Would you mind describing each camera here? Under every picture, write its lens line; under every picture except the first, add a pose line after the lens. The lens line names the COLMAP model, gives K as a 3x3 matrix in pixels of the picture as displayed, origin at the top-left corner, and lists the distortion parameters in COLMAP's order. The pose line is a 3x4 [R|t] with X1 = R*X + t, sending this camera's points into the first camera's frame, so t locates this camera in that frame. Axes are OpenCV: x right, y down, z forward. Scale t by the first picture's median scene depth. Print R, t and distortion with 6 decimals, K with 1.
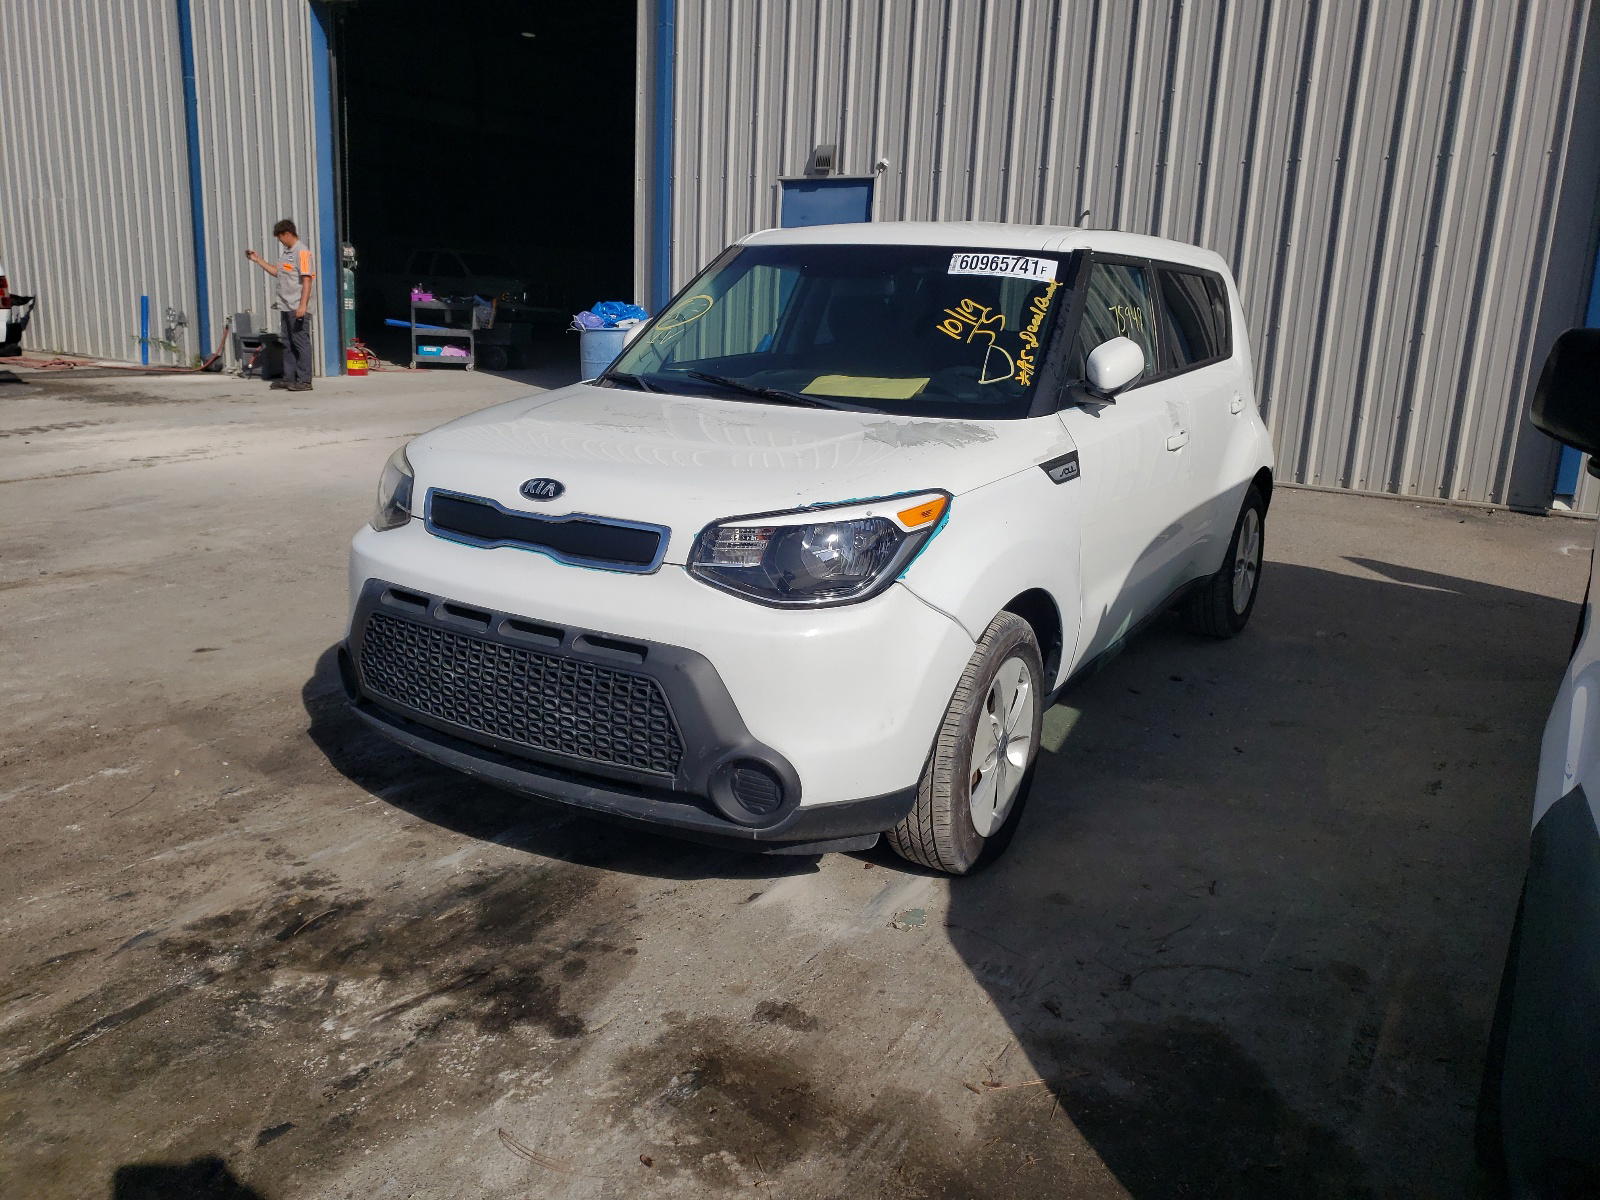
lens RADIAL K [[1264.4, 0, 800.0], [0, 1264.4, 600.0], [0, 0, 1]] dist [0.012324, 0.004401]
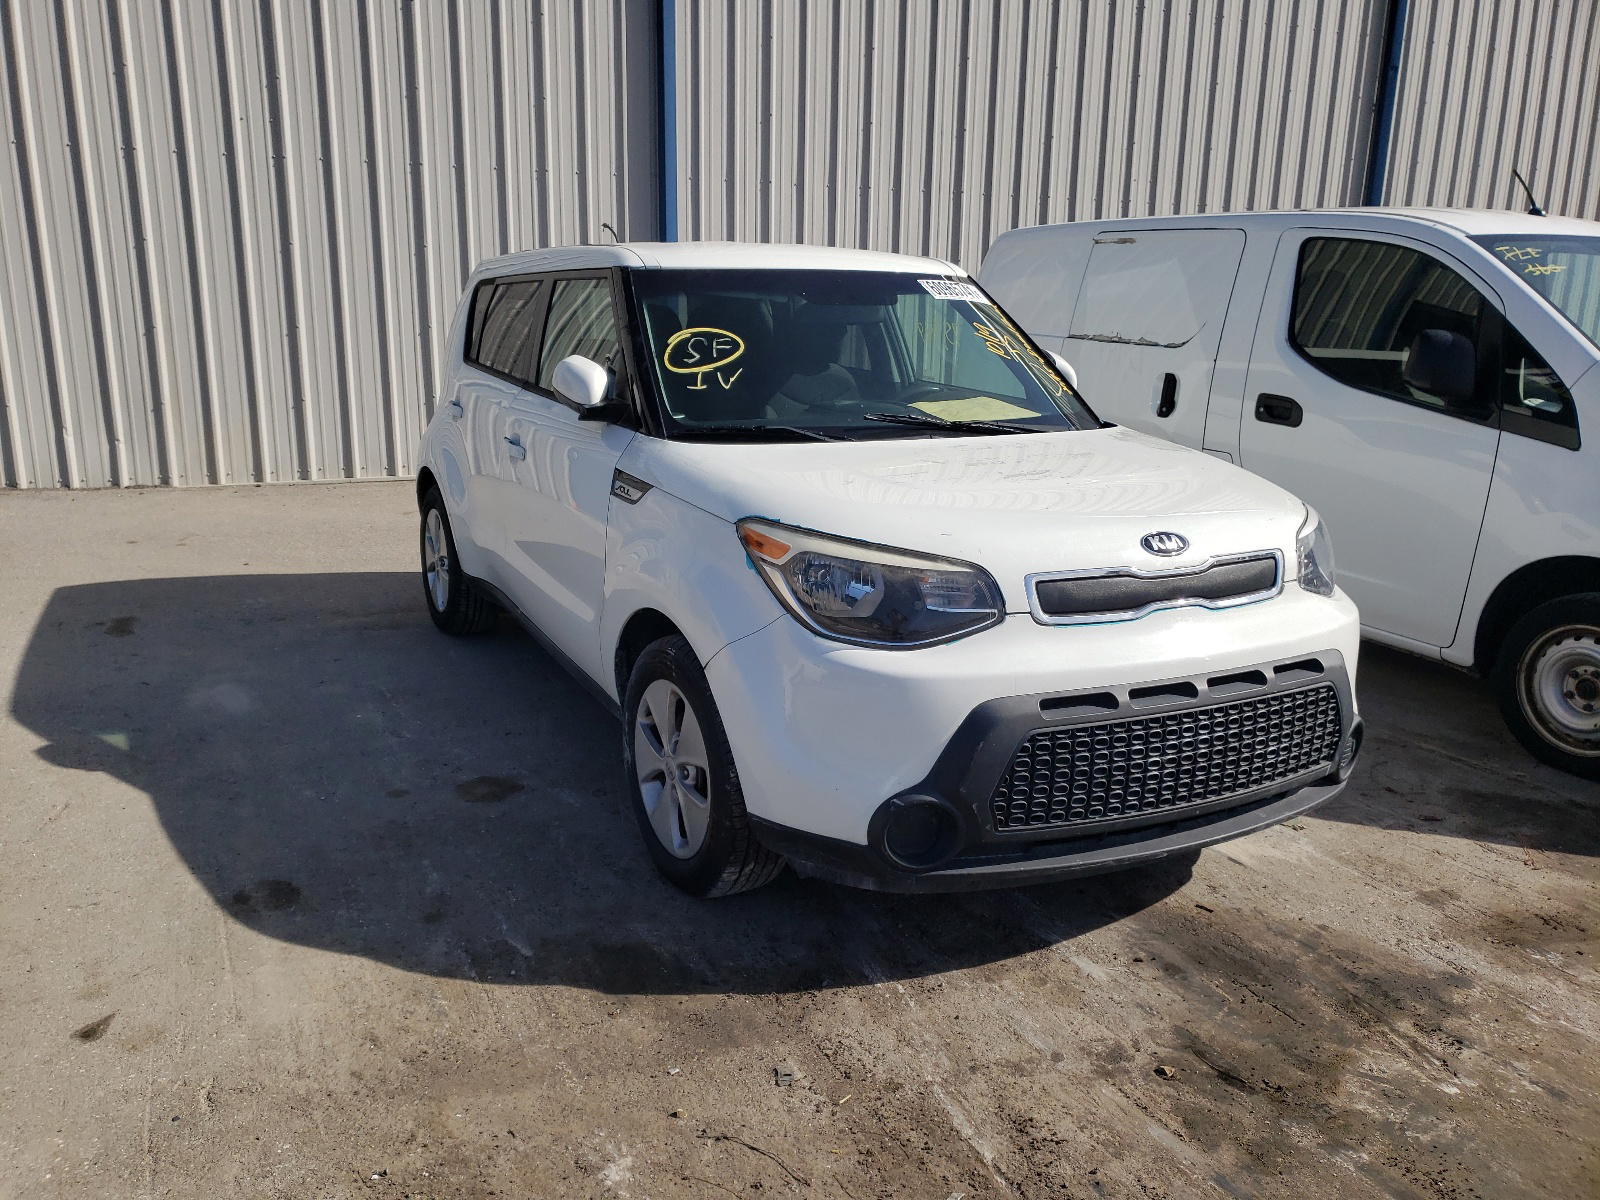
lens RADIAL K [[1220.2, 0, 800.0], [0, 1220.2, 600.0], [0, 0, 1]] dist [0.018871, 0.000472]
pose [[0.510652, -0.224262, 0.830025, -1.050869], [0.208411, 0.968879, 0.133560, -0.212091], [-0.834146, 0.104783, 0.541499, 0.673163]]
